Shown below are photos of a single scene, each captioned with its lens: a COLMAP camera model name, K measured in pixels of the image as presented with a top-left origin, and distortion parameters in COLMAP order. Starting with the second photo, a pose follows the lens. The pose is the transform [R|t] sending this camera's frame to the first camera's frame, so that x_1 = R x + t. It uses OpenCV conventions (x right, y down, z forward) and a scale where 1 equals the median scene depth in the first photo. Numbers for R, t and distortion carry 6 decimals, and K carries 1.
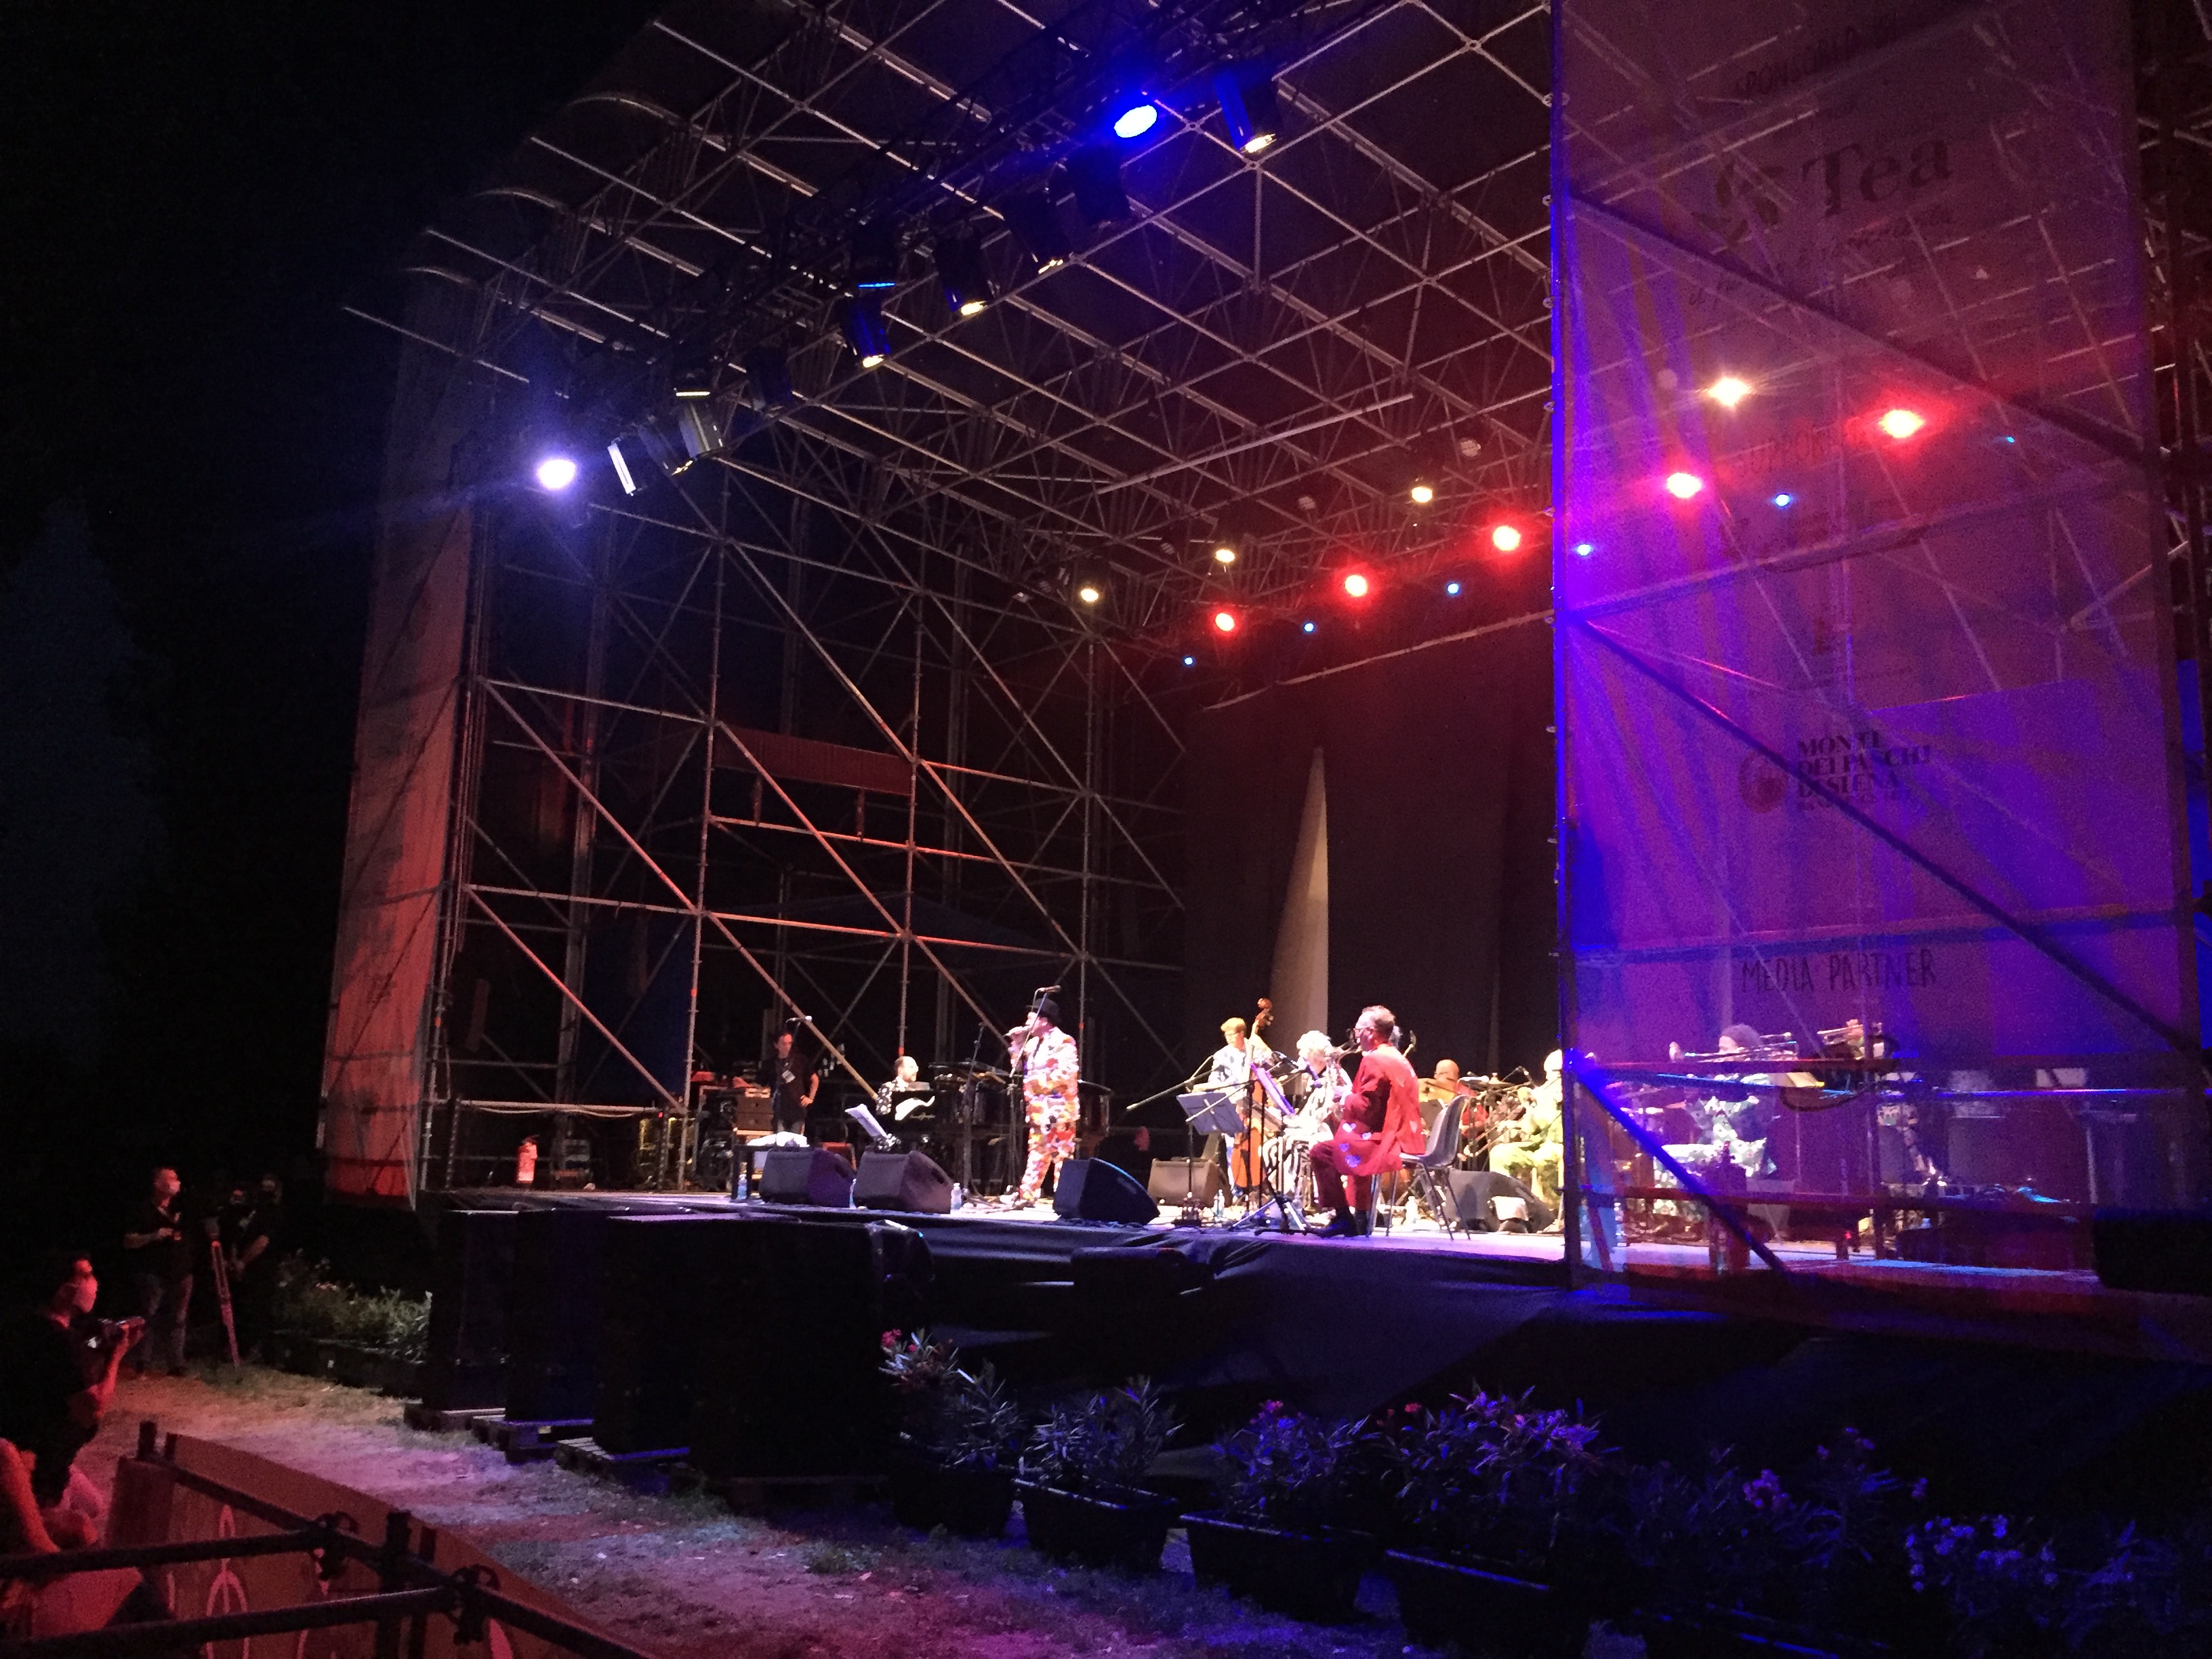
lens RADIAL K [[1938.0, 0, 1106.5], [0, 1938.0, 835.1], [0, 0, 1]] dist [0.062220, -0.030076]
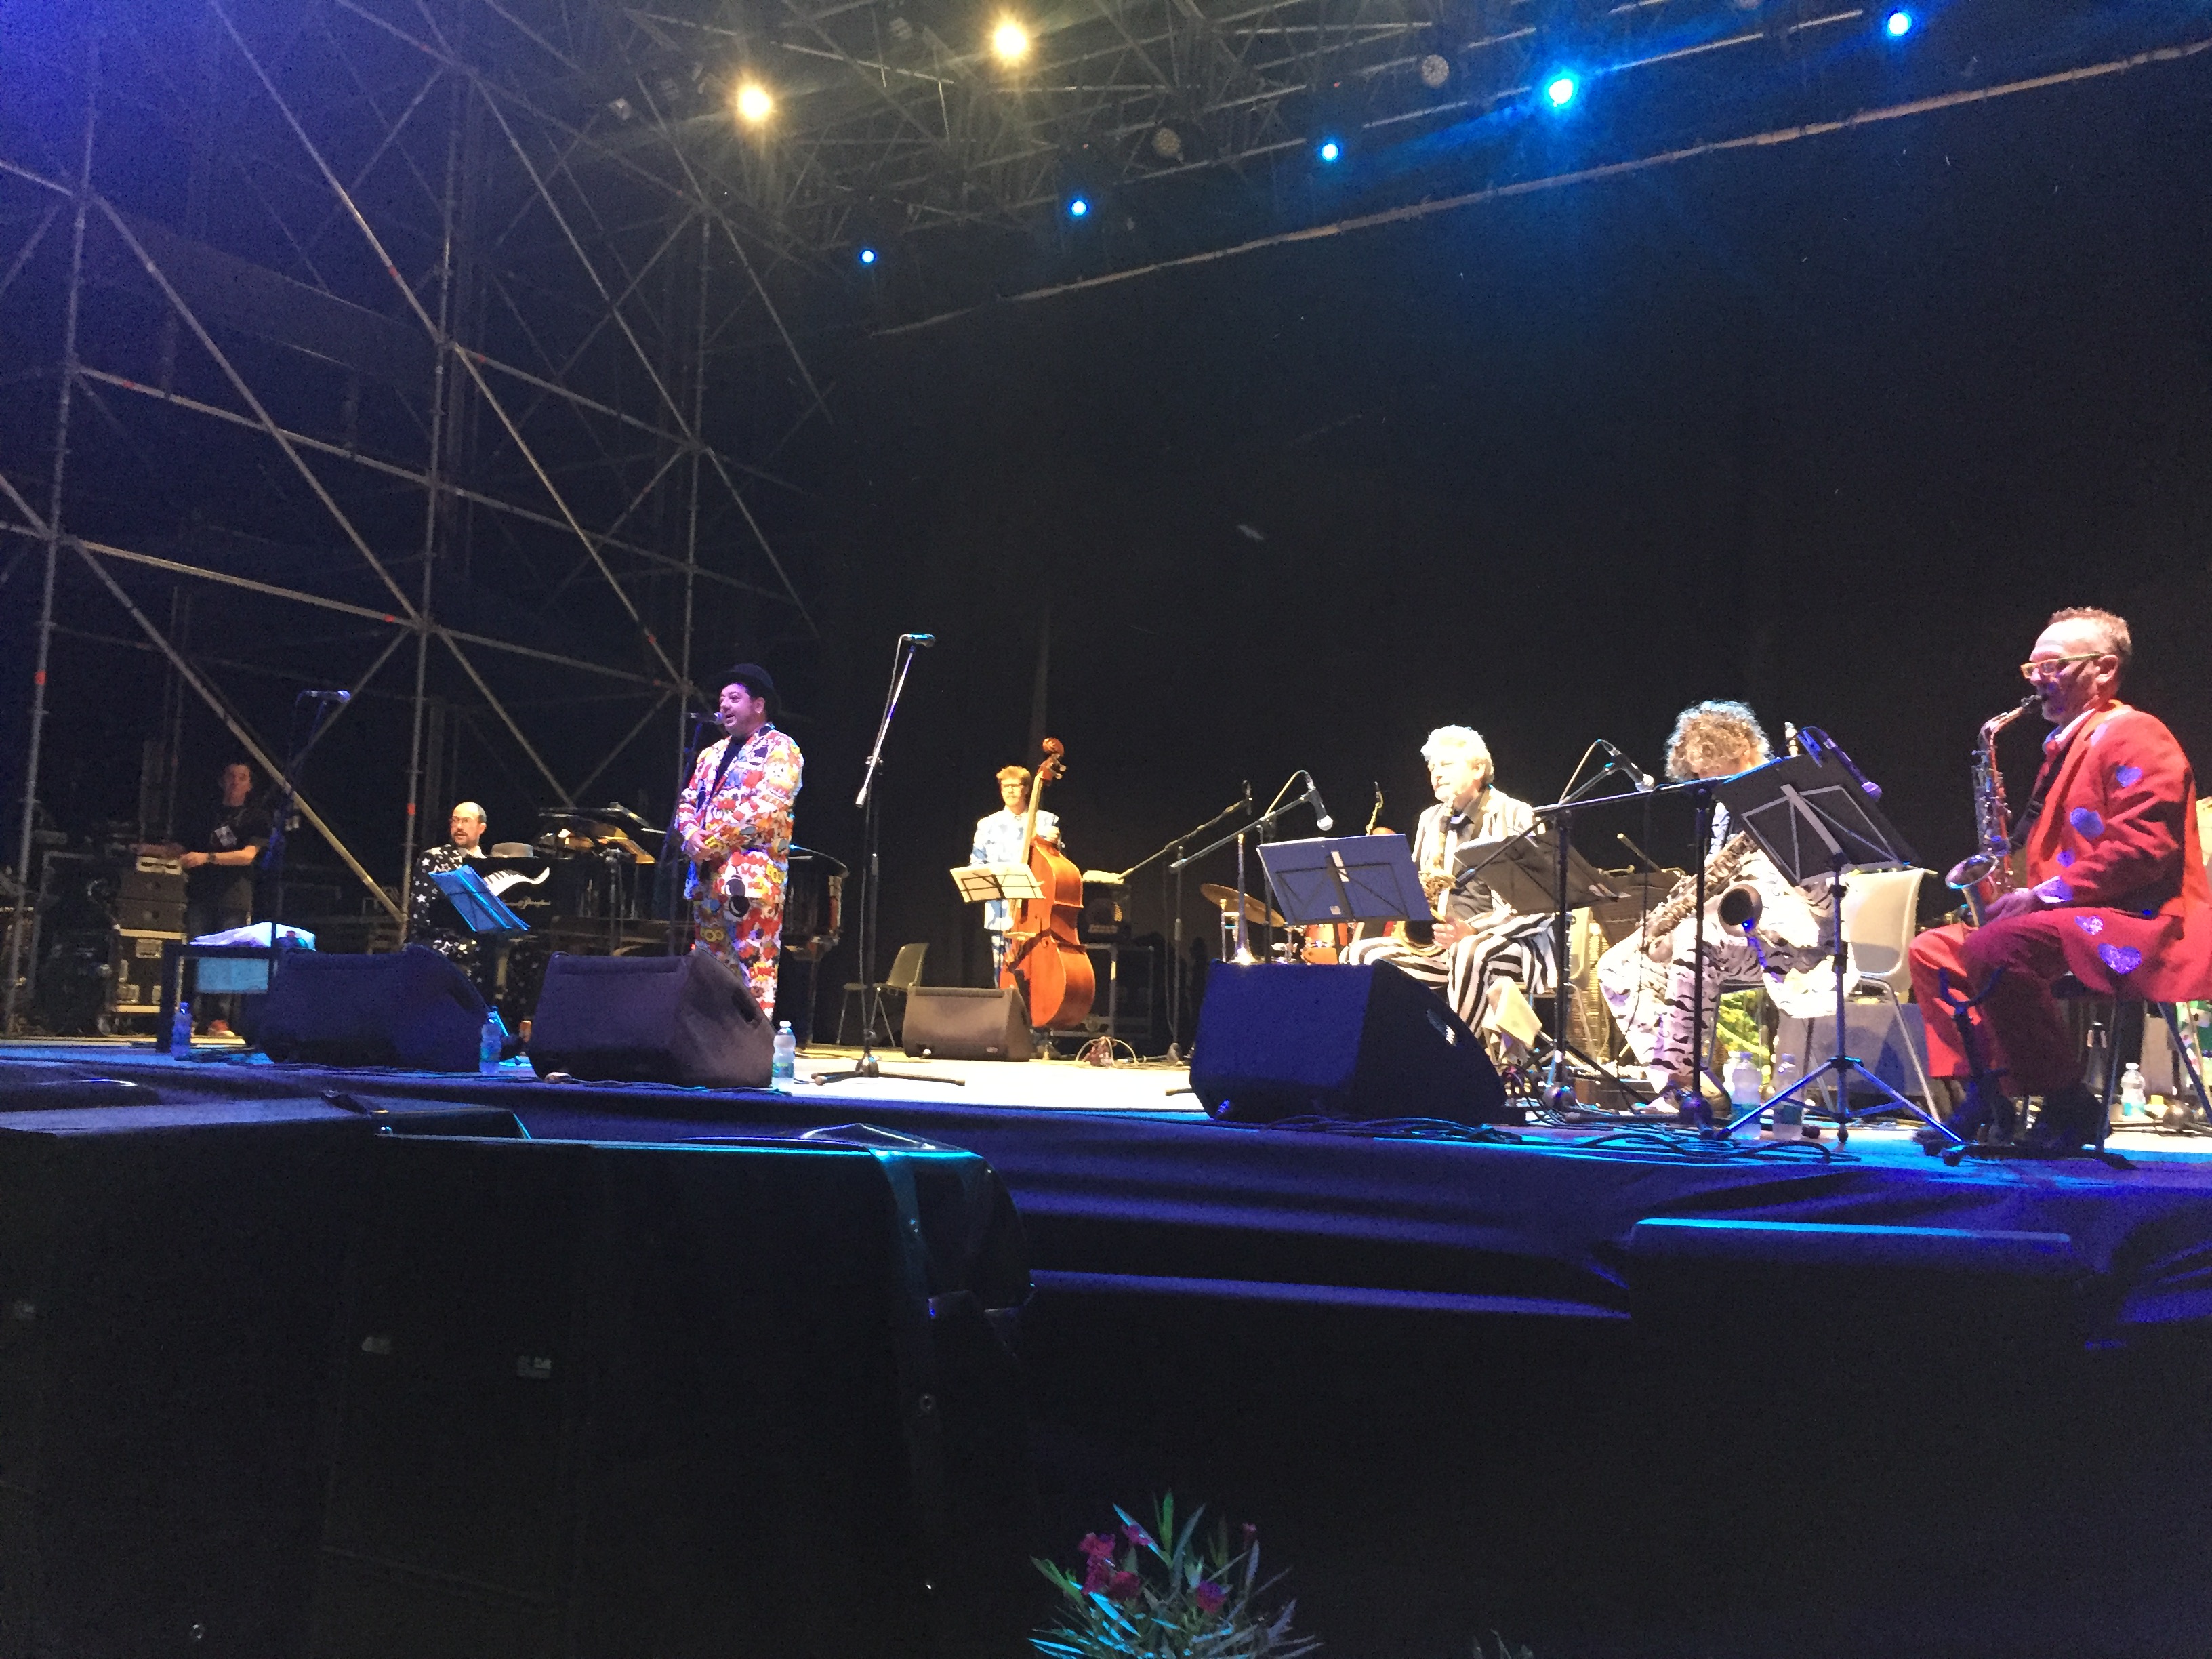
lens RADIAL K [[1938.0, 0, 1103.2], [0, 1938.0, 819.1], [0, 0, 1]] dist [0.062220, -0.030076]
pose [[0.946727, 0.037295, 0.319870, -0.102532], [-0.060631, 0.996151, 0.063306, 0.066089], [-0.316277, -0.079327, 0.945344, 0.368144]]
